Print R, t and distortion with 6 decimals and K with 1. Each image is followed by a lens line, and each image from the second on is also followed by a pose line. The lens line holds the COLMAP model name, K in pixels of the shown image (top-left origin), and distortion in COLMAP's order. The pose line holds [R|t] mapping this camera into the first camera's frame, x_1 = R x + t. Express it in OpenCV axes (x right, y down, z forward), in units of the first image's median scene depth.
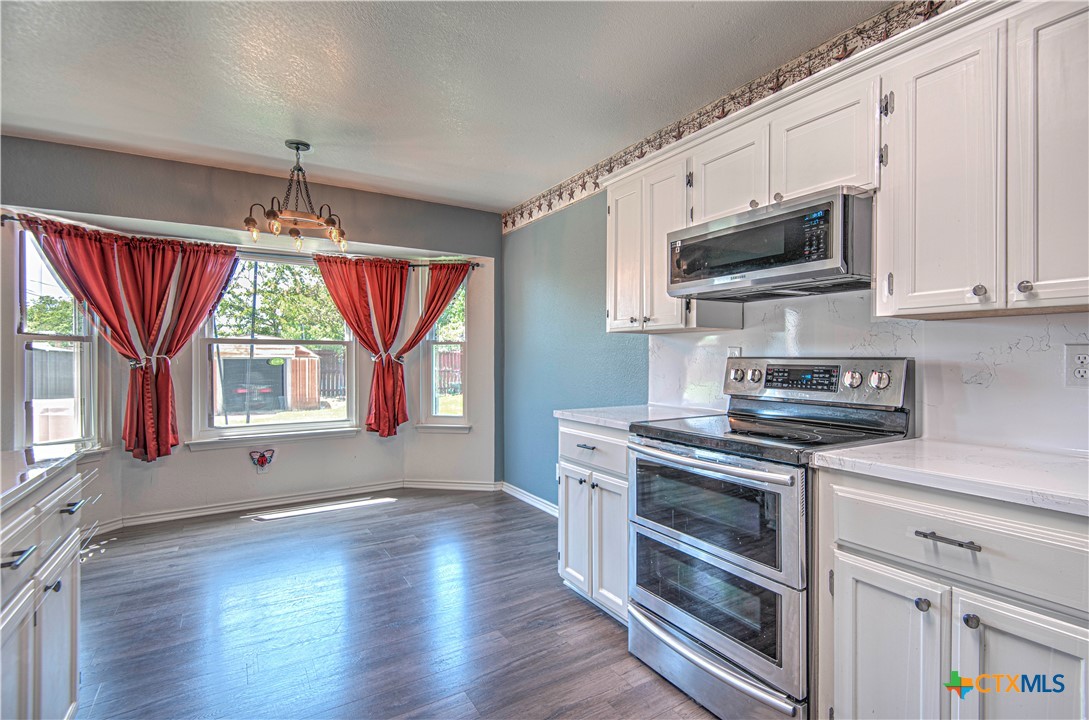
lens RADIAL K [[528.5, 0, 573.1], [0, 528.5, 357.1], [0, 0, 1]] dist [0.033410, -0.004722]
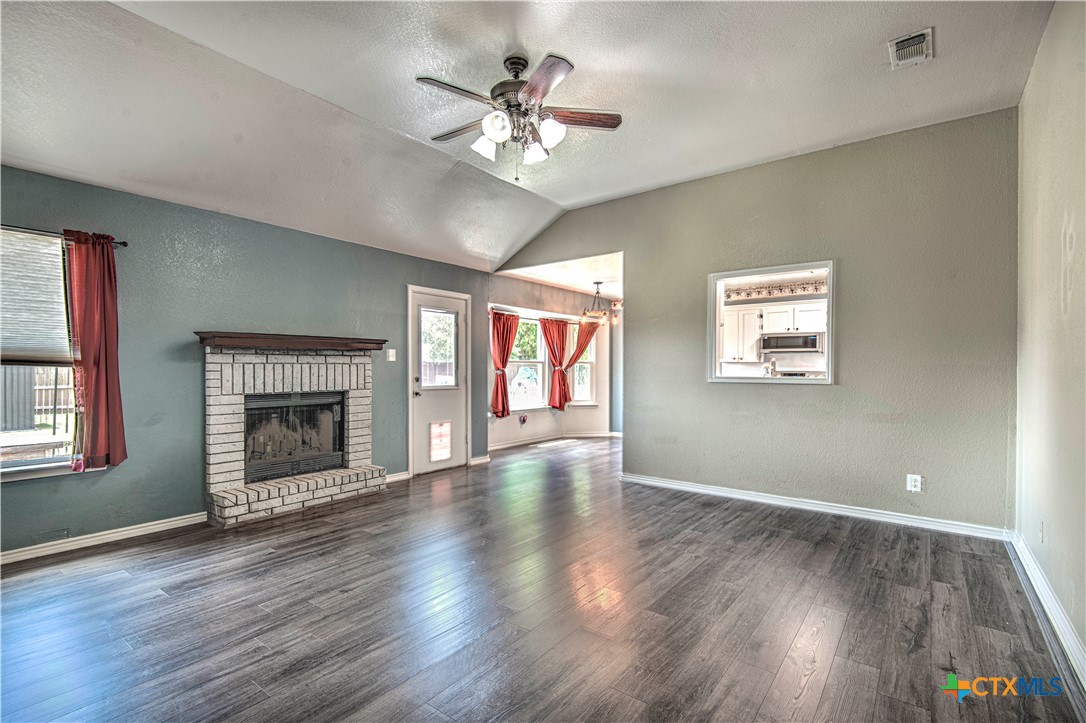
lens RADIAL K [[527.1, 0, 533.5], [0, 527.1, 363.9], [0, 0, 1]] dist [0.033410, -0.004722]
pose [[0.938614, 0.011414, 0.344781, -1.333371], [-0.006536, 0.999862, -0.015305, 0.009427], [-0.344908, 0.012112, 0.938558, -0.948772]]
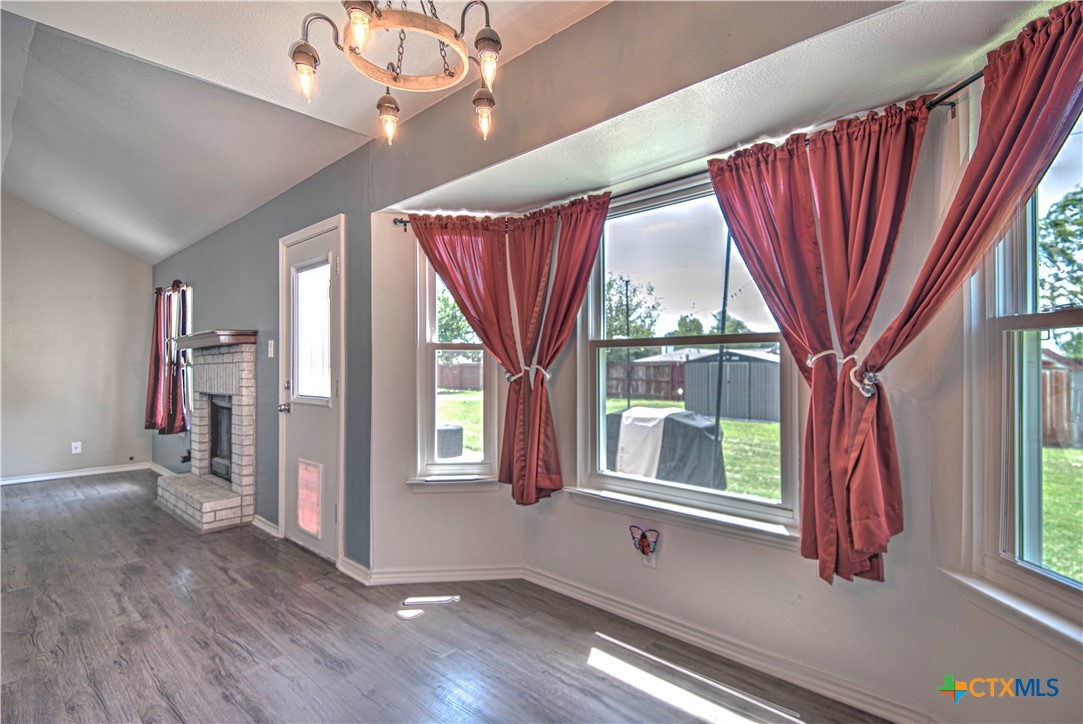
lens RADIAL K [[525.6, 0, 572.0], [0, 525.6, 361.1], [0, 0, 1]] dist [0.033410, -0.004722]
pose [[0.280085, -0.008541, -0.959937, -0.050720], [-0.004638, 0.999937, -0.010250, -0.001916], [0.959964, 0.007323, 0.280028, 0.822397]]
